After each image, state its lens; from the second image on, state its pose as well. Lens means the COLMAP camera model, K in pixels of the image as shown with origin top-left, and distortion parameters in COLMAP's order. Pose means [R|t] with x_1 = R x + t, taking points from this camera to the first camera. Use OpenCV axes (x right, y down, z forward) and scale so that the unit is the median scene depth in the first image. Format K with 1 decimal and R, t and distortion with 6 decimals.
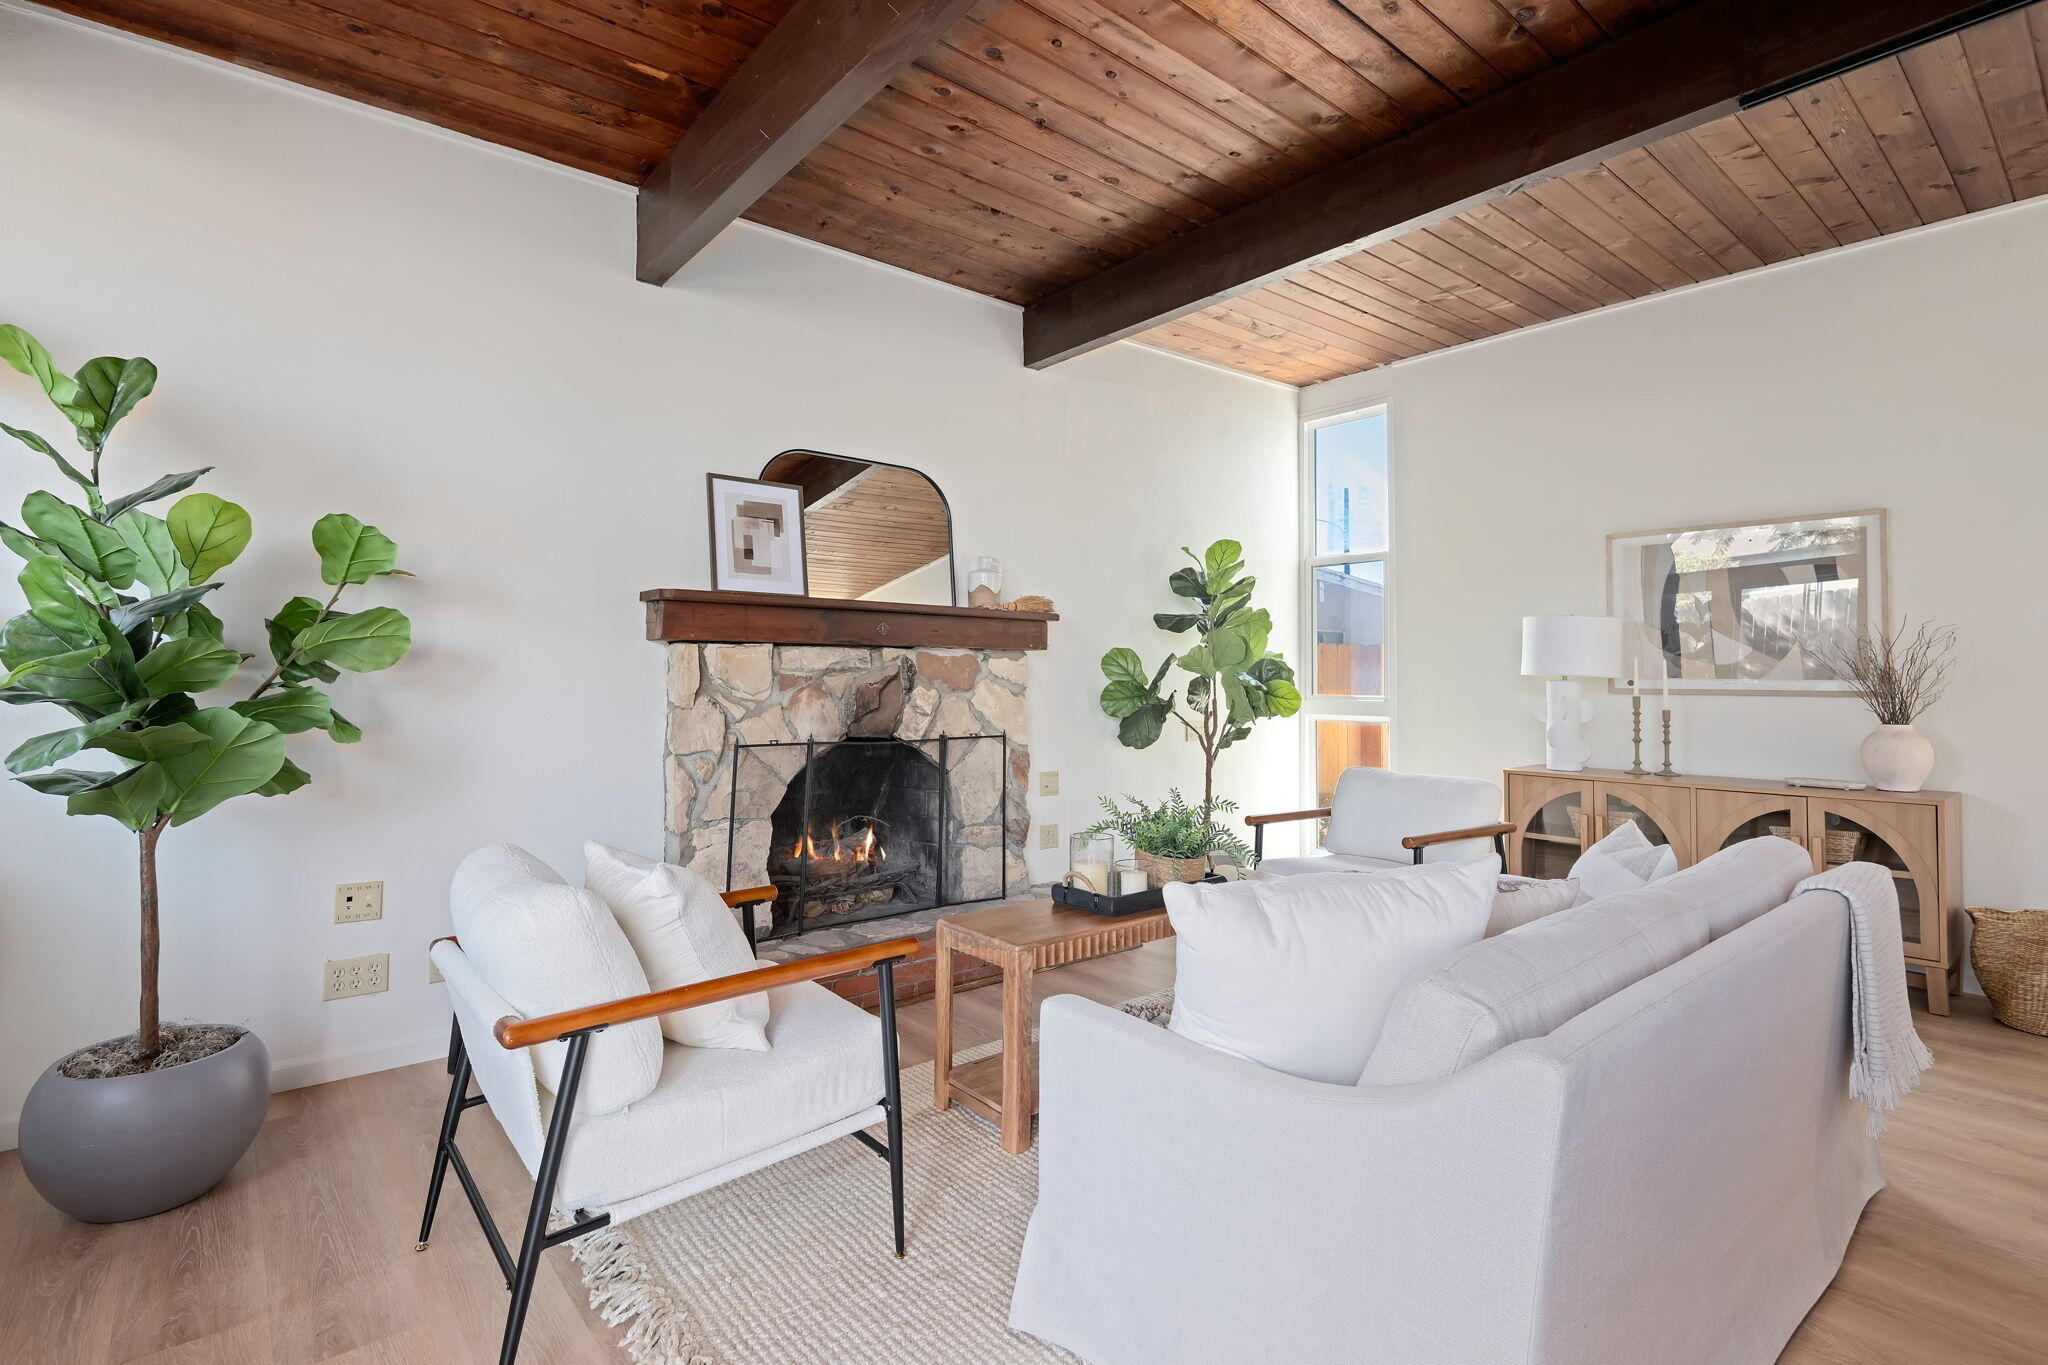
lens RADIAL K [[959.8, 0, 1040.5], [0, 959.8, 660.9], [0, 0, 1]] dist [0.003257, -0.000651]
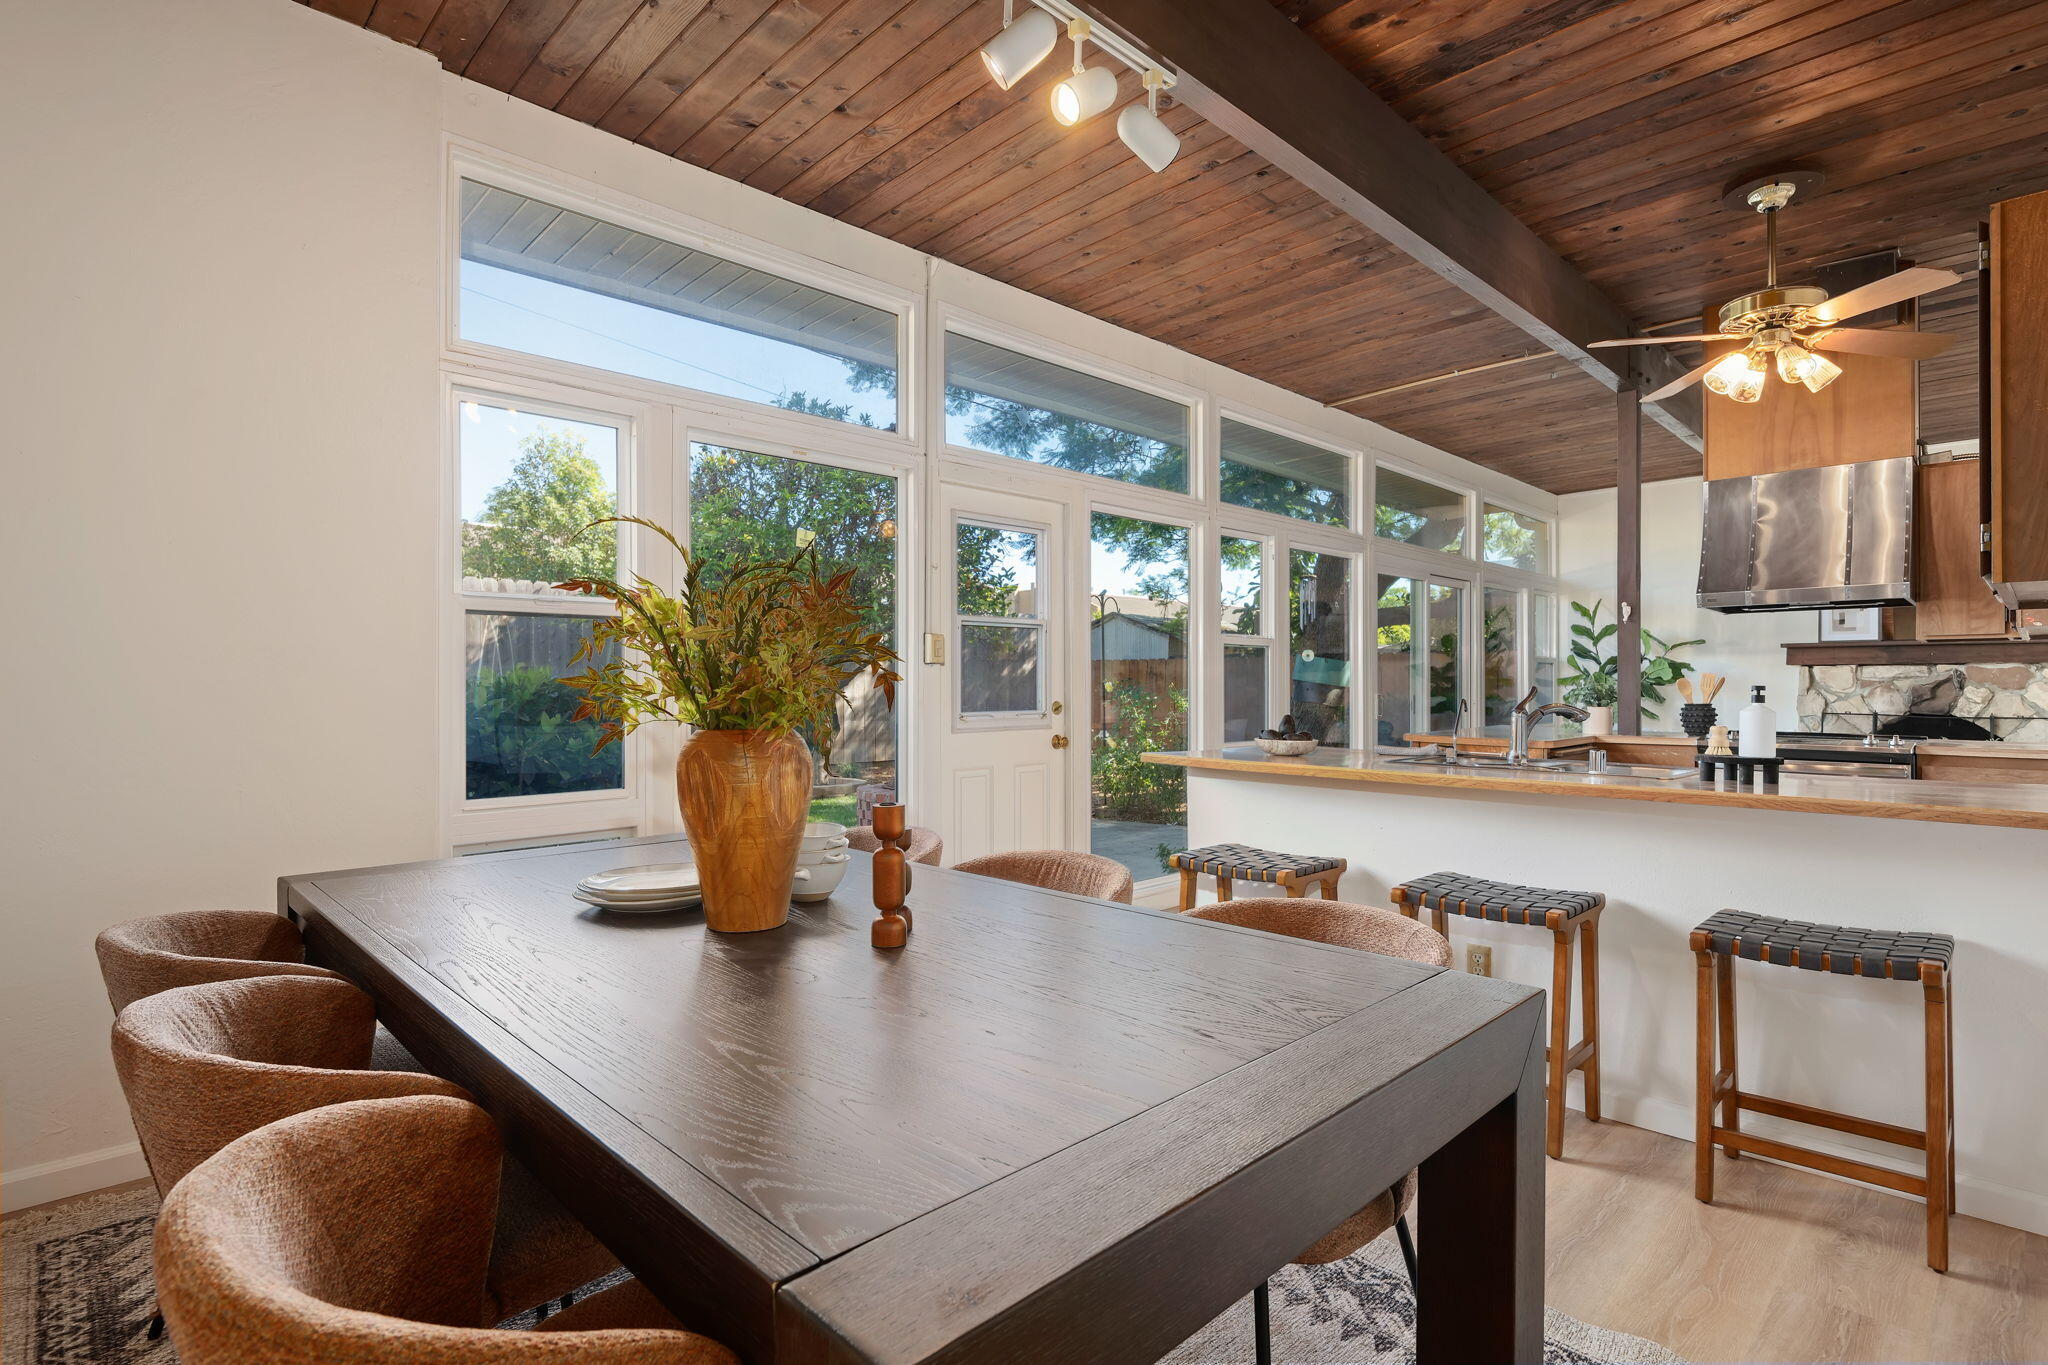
lens RADIAL K [[1035.1, 0, 1016.4], [0, 1035.1, 683.9], [0, 0, 1]] dist [-0.005429, -0.001455]
pose [[0.055039, -0.005407, -0.998470, 1.663717], [0.017813, 0.999832, -0.004432, 0.000044], [0.998325, -0.017541, 0.055126, -0.823159]]
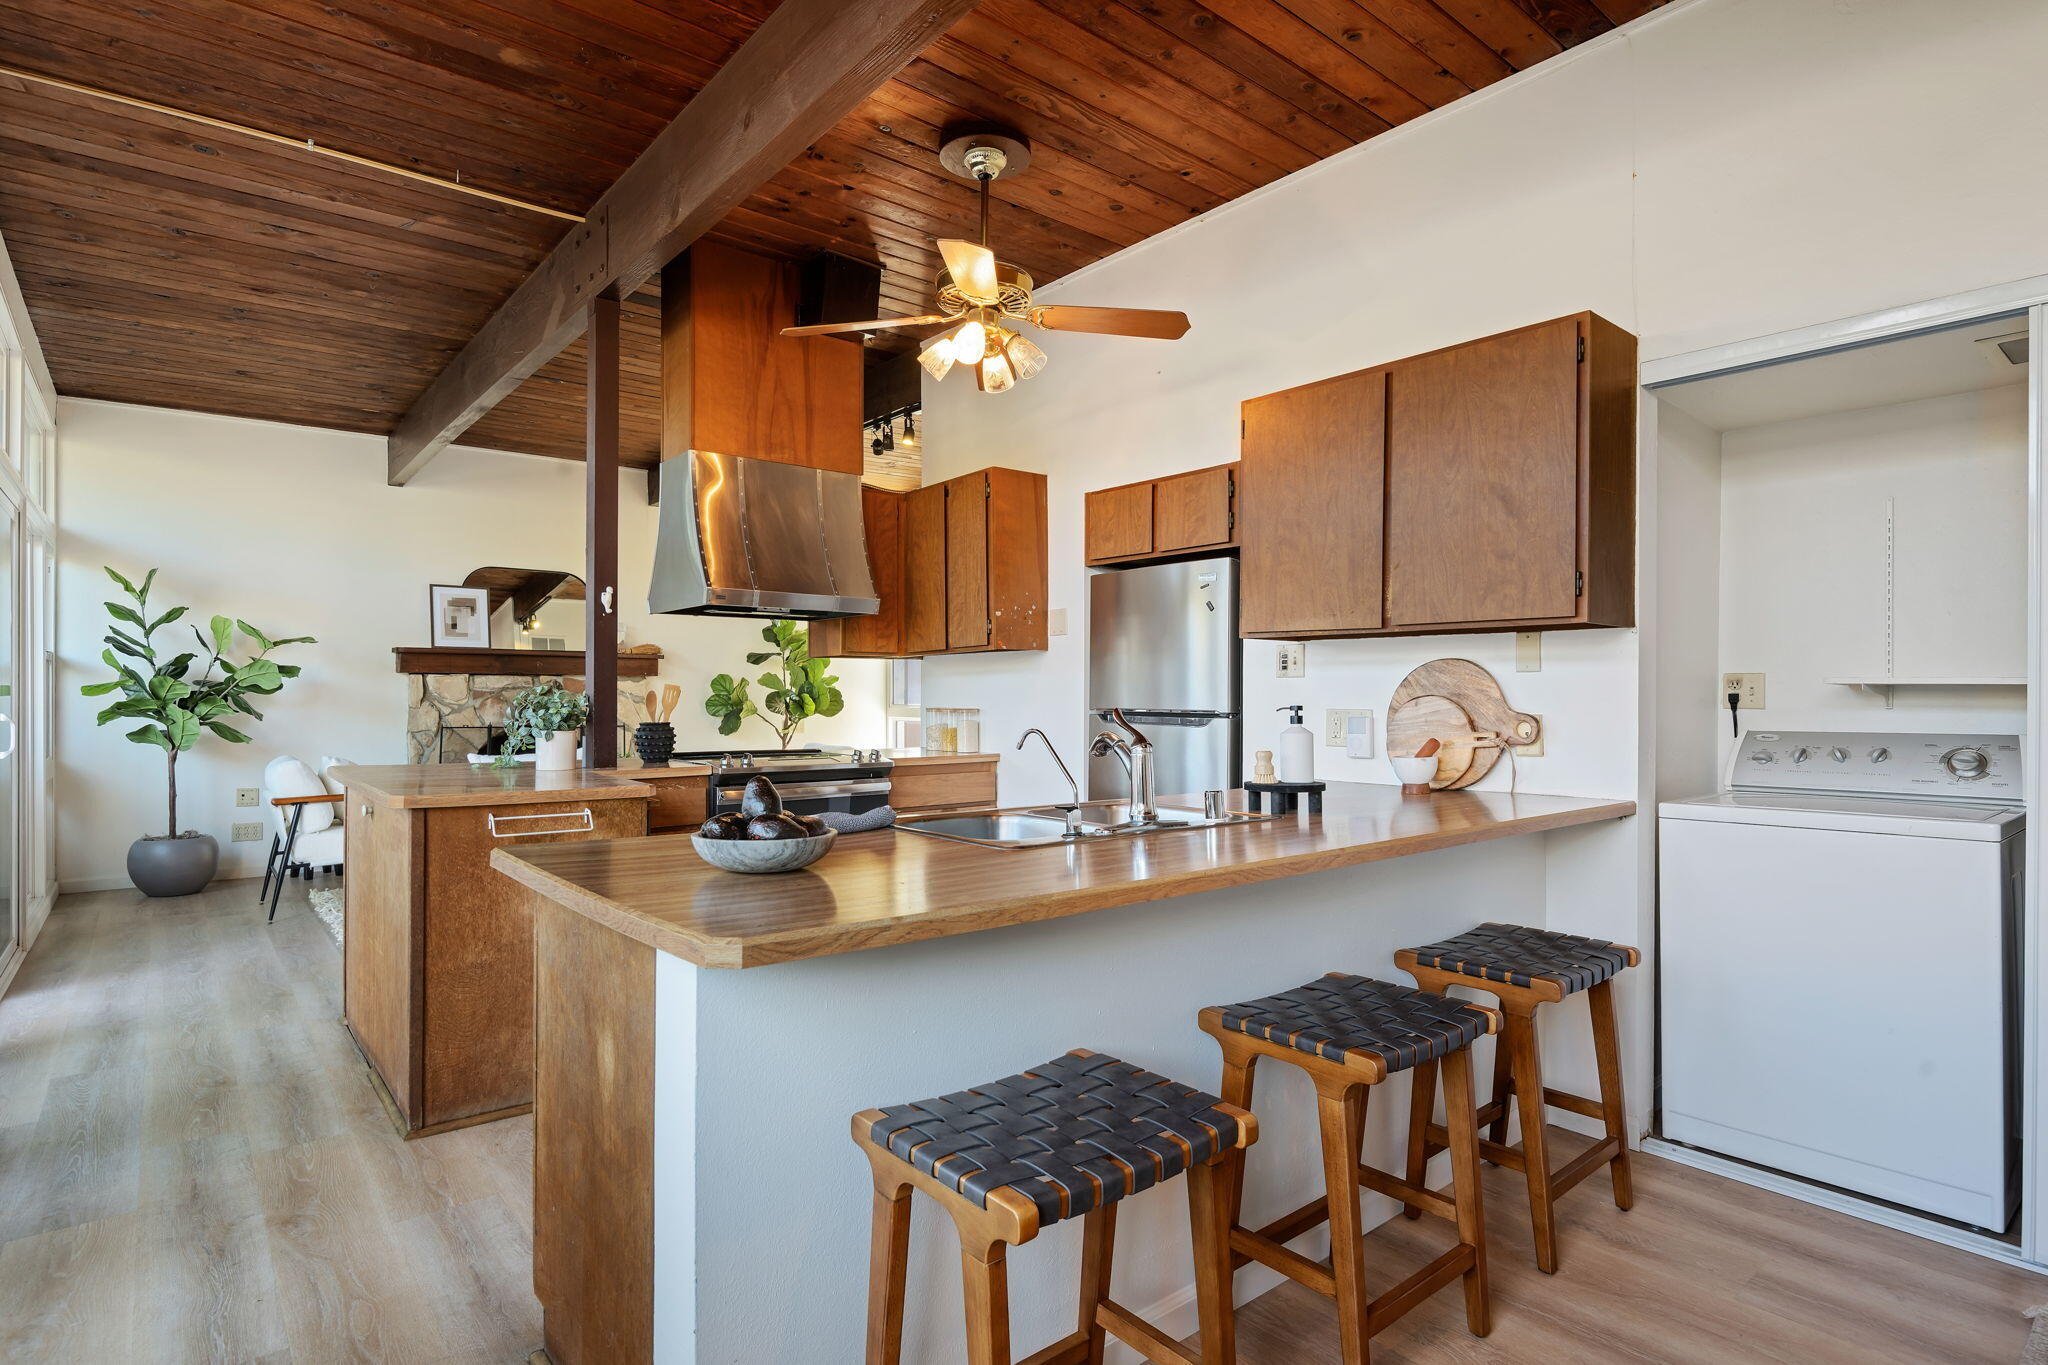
lens RADIAL K [[1035.1, 0, 1035.7], [0, 1035.1, 692.9], [0, 0, 1]] dist [-0.005429, -0.001455]
pose [[0.999998, -0.000766, -0.002026, 0.774562], [0.000799, 0.999866, 0.016352, -0.012364], [0.002013, -0.016354, 0.999864, -0.945747]]
